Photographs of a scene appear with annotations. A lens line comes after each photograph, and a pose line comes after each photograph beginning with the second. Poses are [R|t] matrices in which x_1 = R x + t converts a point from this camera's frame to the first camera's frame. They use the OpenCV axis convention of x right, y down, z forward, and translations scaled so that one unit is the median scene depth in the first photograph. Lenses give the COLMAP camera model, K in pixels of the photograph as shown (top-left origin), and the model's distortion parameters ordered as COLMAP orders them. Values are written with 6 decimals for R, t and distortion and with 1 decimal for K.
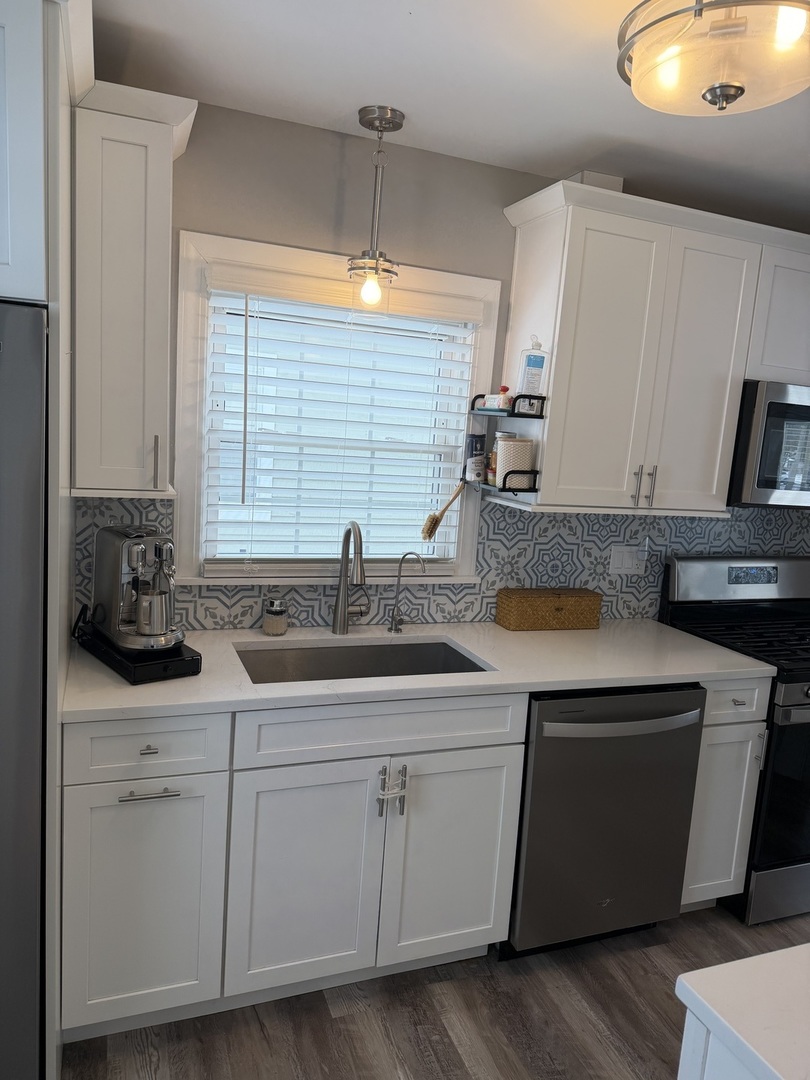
lens RADIAL K [[726.0, 0, 406.2], [0, 726.0, 545.6], [0, 0, 1]] dist [0.081804, -0.108518]
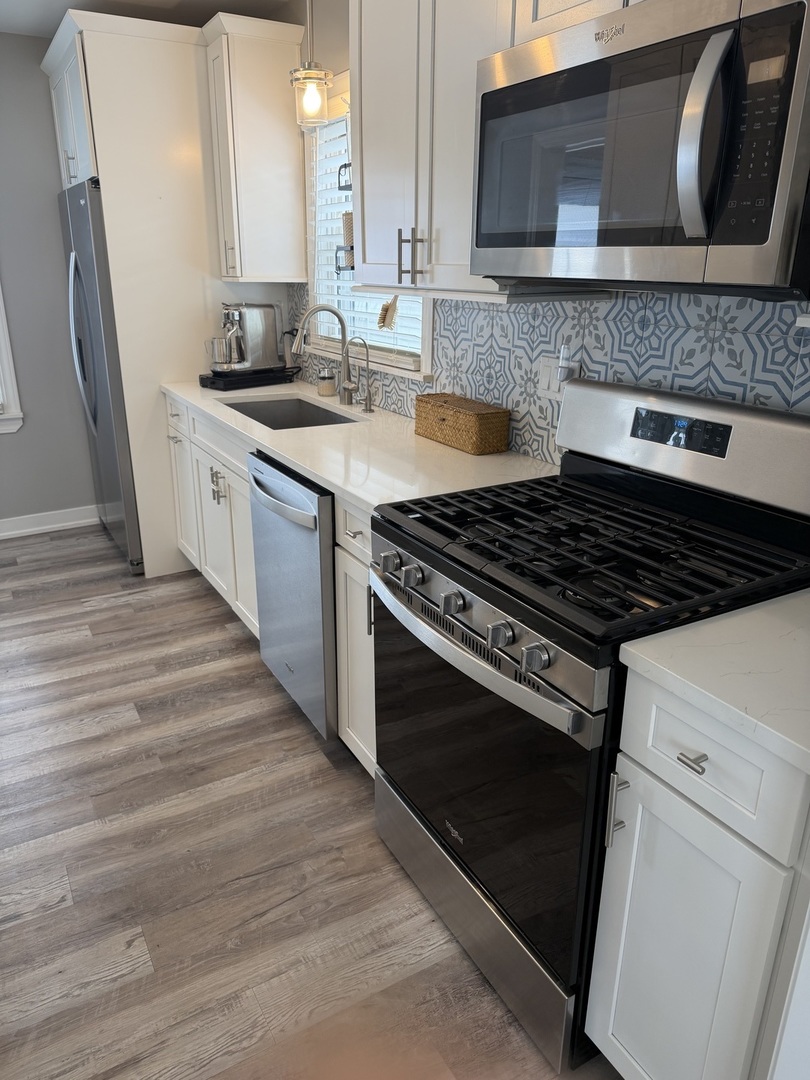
lens RADIAL K [[766.3, 0, 415.0], [0, 766.3, 538.5], [0, 0, 1]] dist [0.078618, -0.136540]
pose [[0.191949, 0.267933, -0.944123, 1.023197], [-0.136635, 0.959938, 0.244642, 0.003710], [0.971847, 0.082042, 0.220869, 0.724855]]
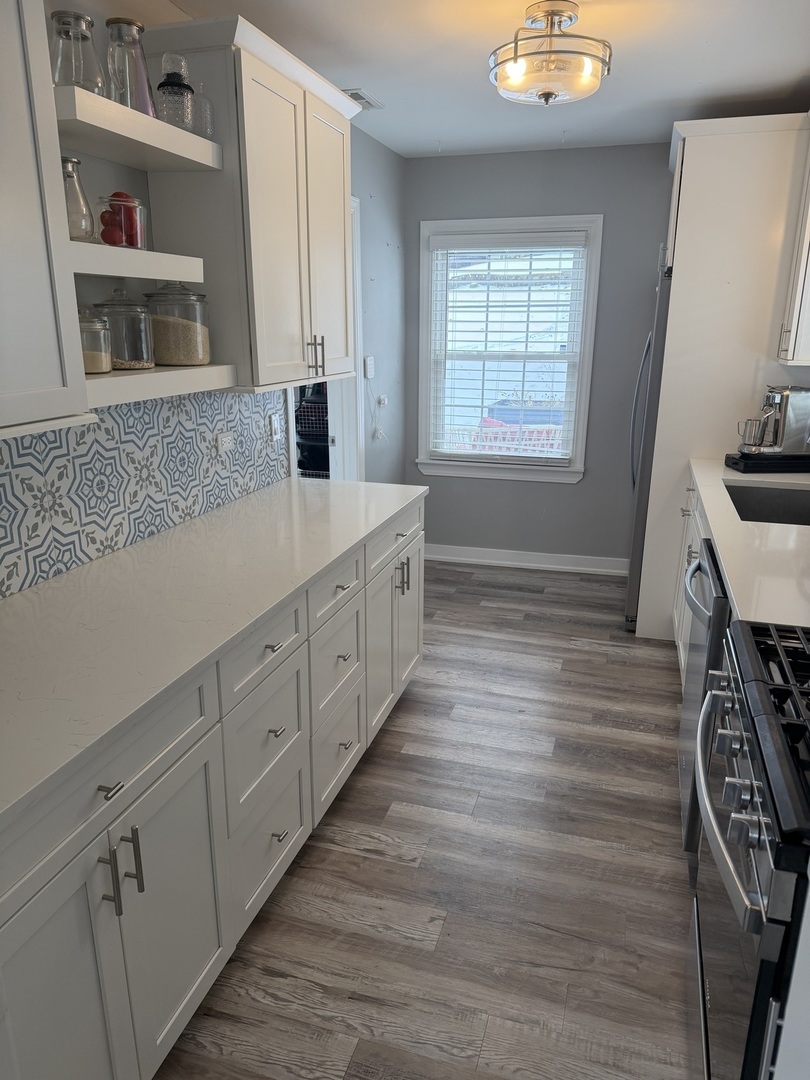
lens RADIAL K [[780.8, 0, 405.0], [0, 780.8, 540.0], [0, 0, 1]] dist [0.079914, -0.108797]
pose [[-0.605892, 0.153301, -0.780637, 1.029233], [-0.156557, 0.939093, 0.305931, -0.066083], [0.779991, 0.307575, -0.544988, 0.943556]]
